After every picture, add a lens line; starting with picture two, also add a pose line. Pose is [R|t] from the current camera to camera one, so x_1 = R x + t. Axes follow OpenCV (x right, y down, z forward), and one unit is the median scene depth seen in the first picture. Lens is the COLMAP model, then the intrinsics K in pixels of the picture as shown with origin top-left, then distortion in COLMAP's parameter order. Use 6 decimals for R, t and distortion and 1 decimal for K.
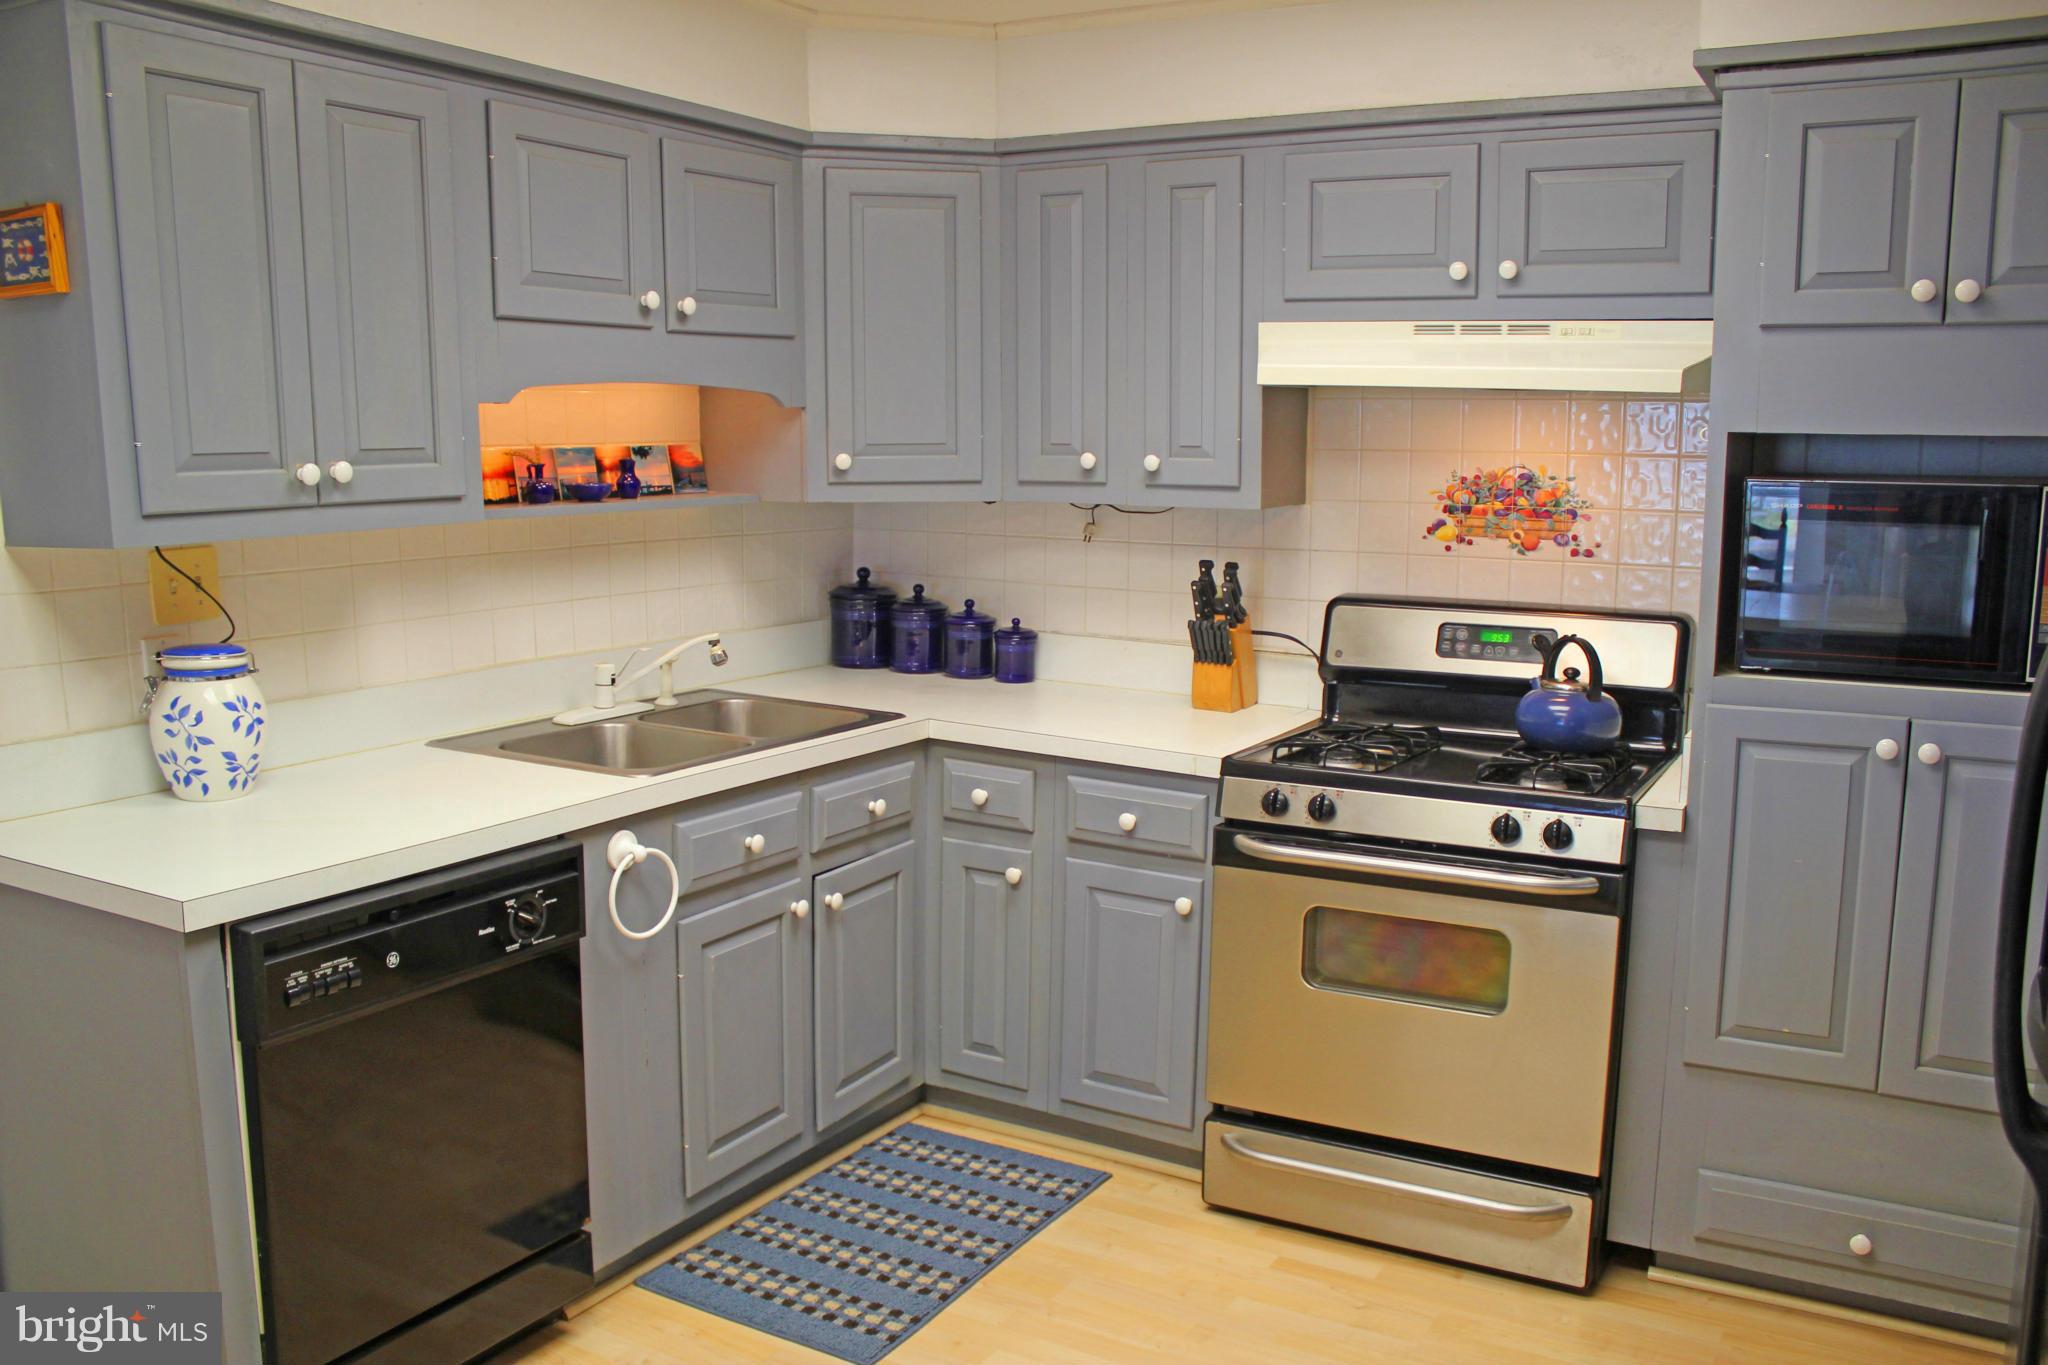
lens RADIAL K [[1717.2, 0, 1020.5], [0, 1717.2, 696.5], [0, 0, 1]] dist [-0.150769, 0.120508]
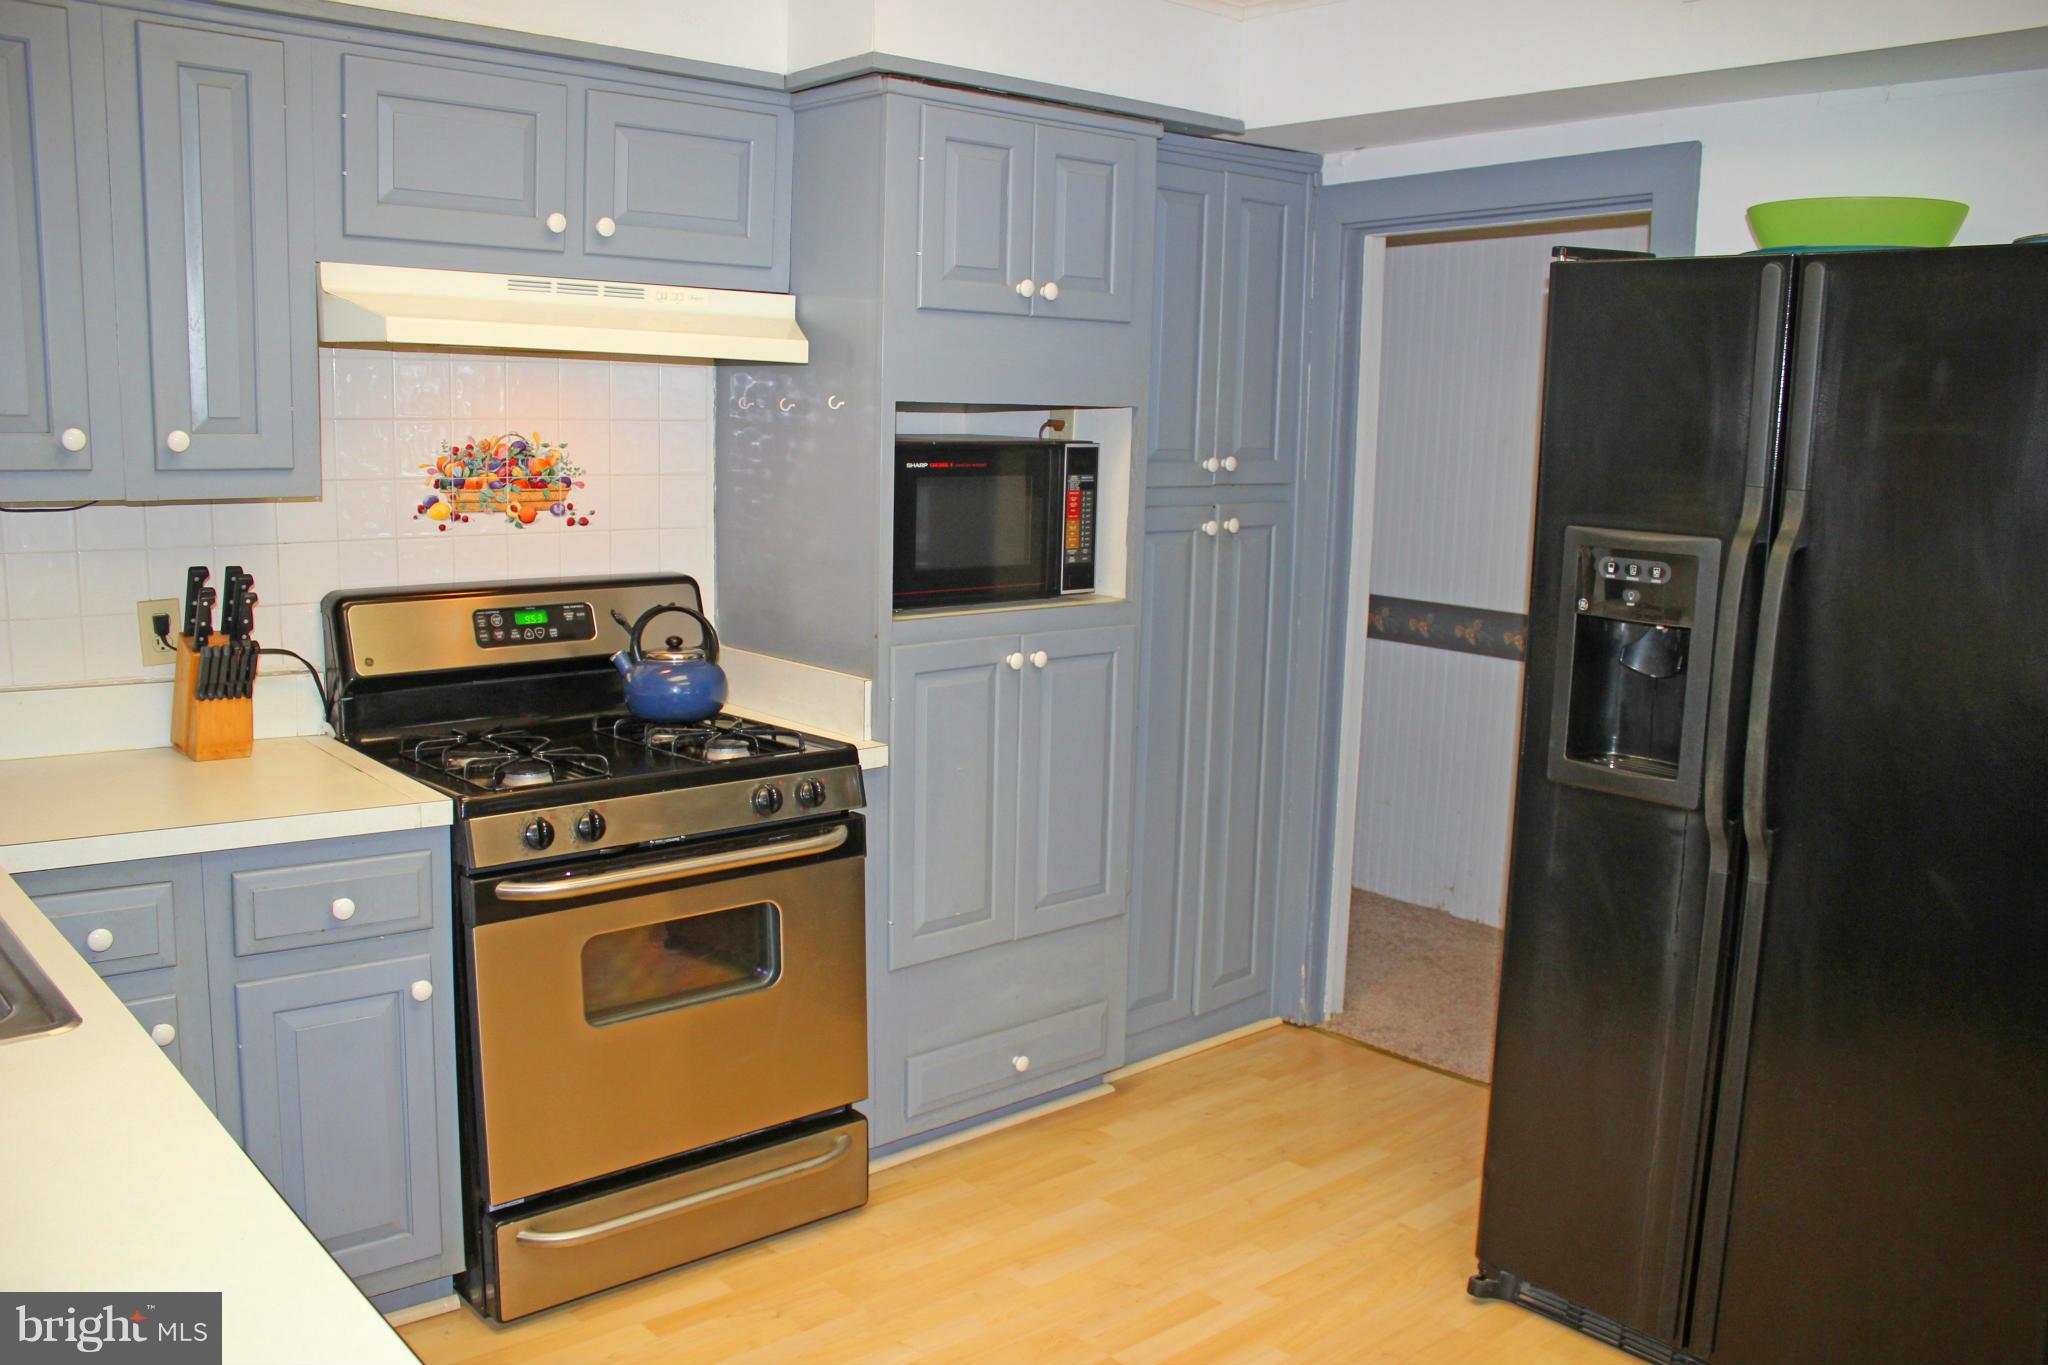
lens RADIAL K [[1717.2, 0, 1025.8], [0, 1717.2, 695.3], [0, 0, 1]] dist [-0.150769, 0.120508]
pose [[0.335067, -0.153859, 0.929547, -0.516684], [0.119209, 0.985571, 0.120162, -0.075343], [-0.934623, 0.070548, 0.348574, 0.439531]]
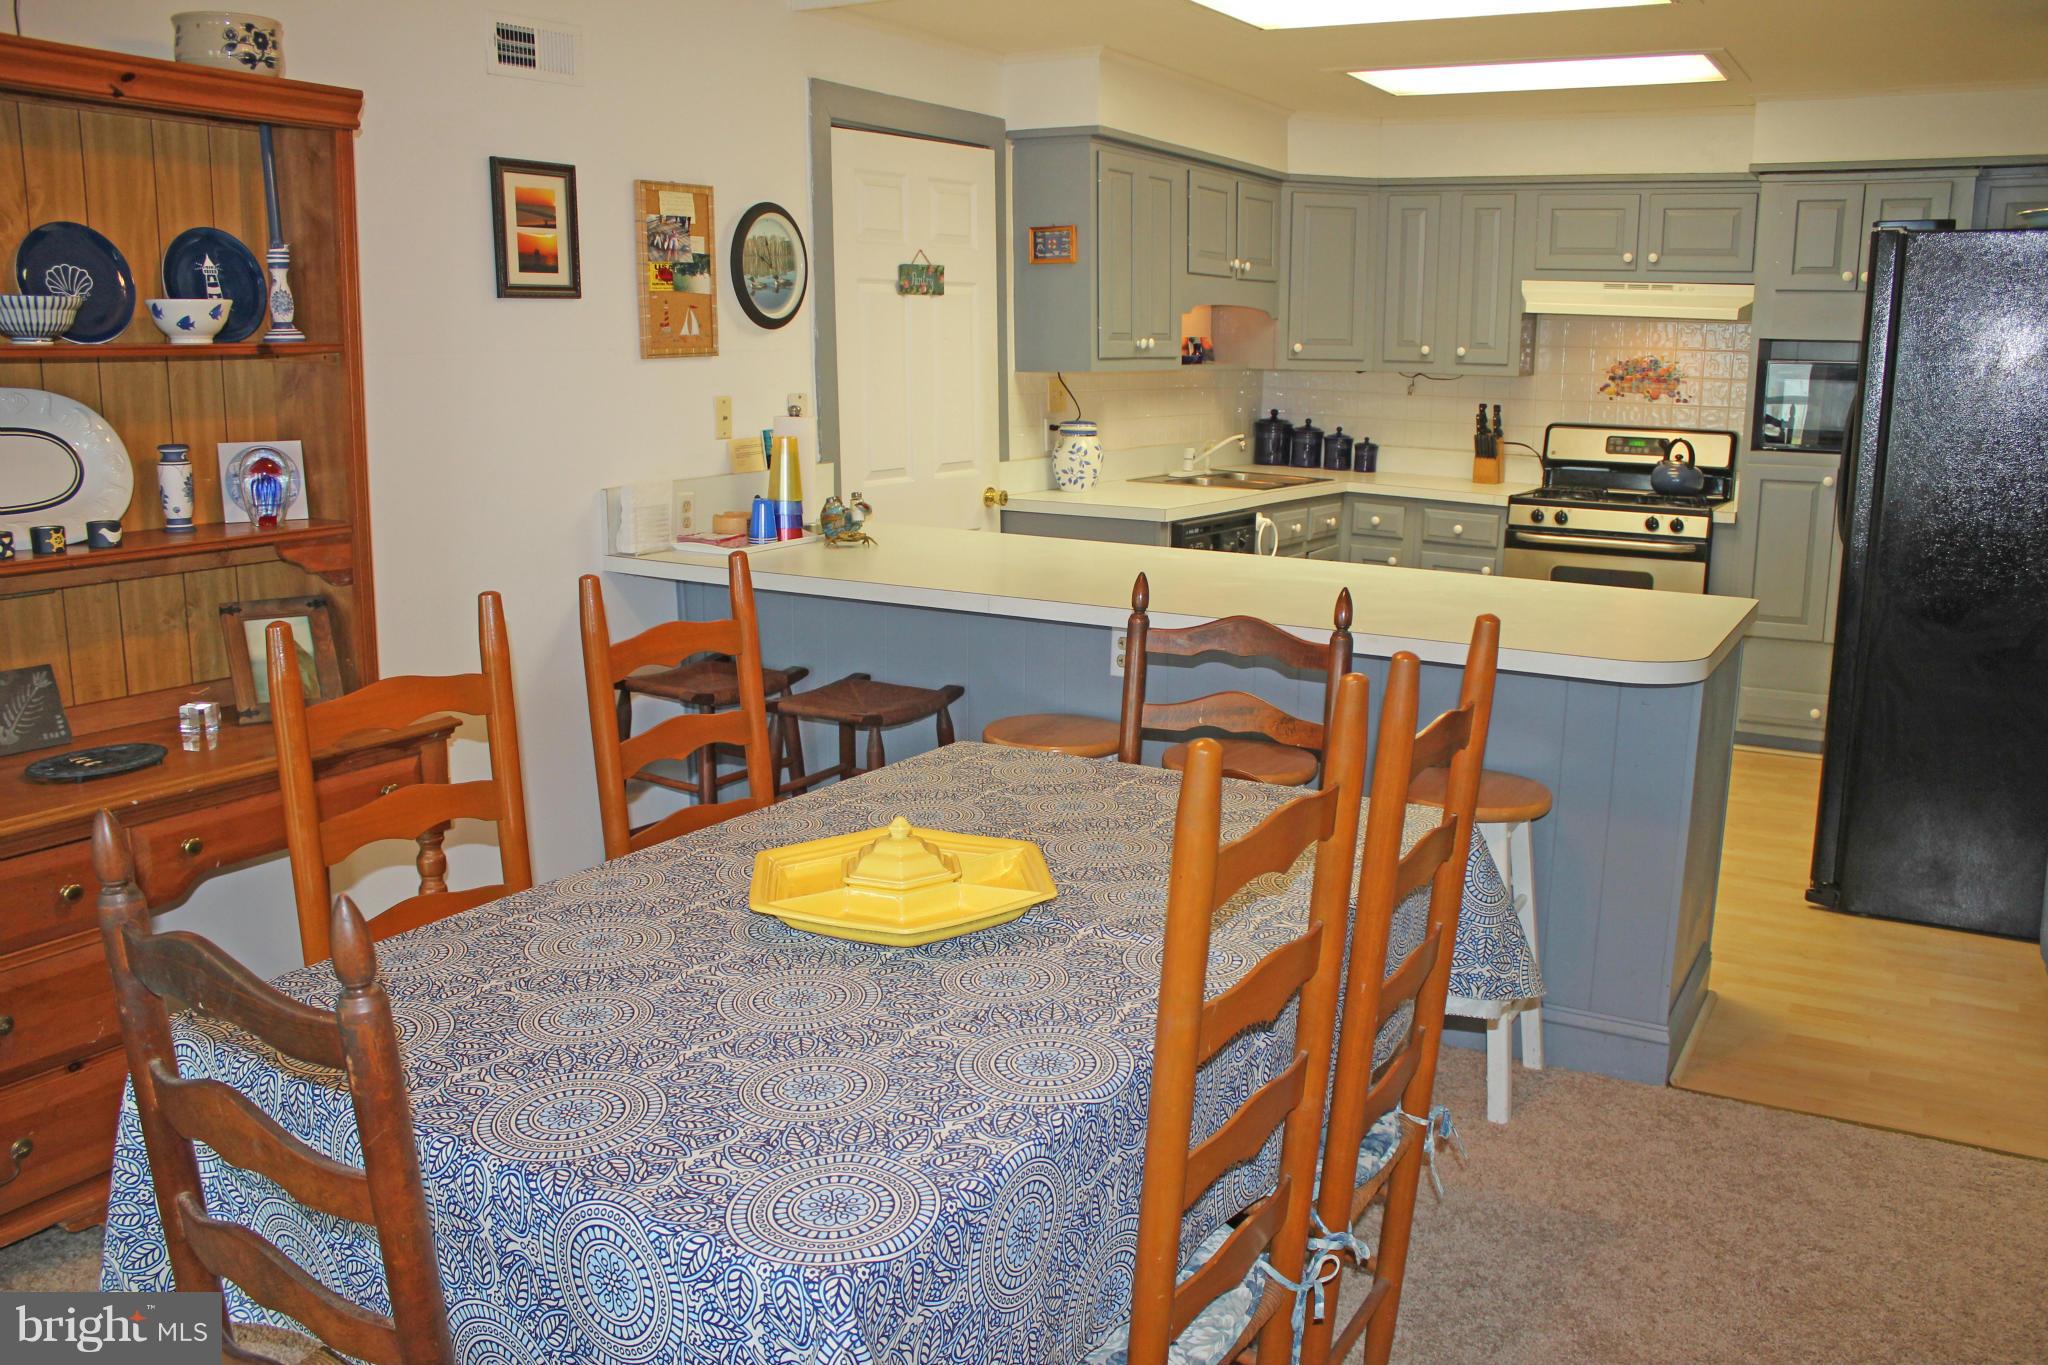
lens RADIAL K [[1717.2, 0, 1021.9], [0, 1717.2, 690.7], [0, 0, 1]] dist [-0.150769, 0.120508]
pose [[0.999951, 0.008982, -0.004087, -0.433547], [-0.008779, 0.998843, 0.047293, 0.170208], [0.004508, -0.047254, 0.998873, -0.987223]]
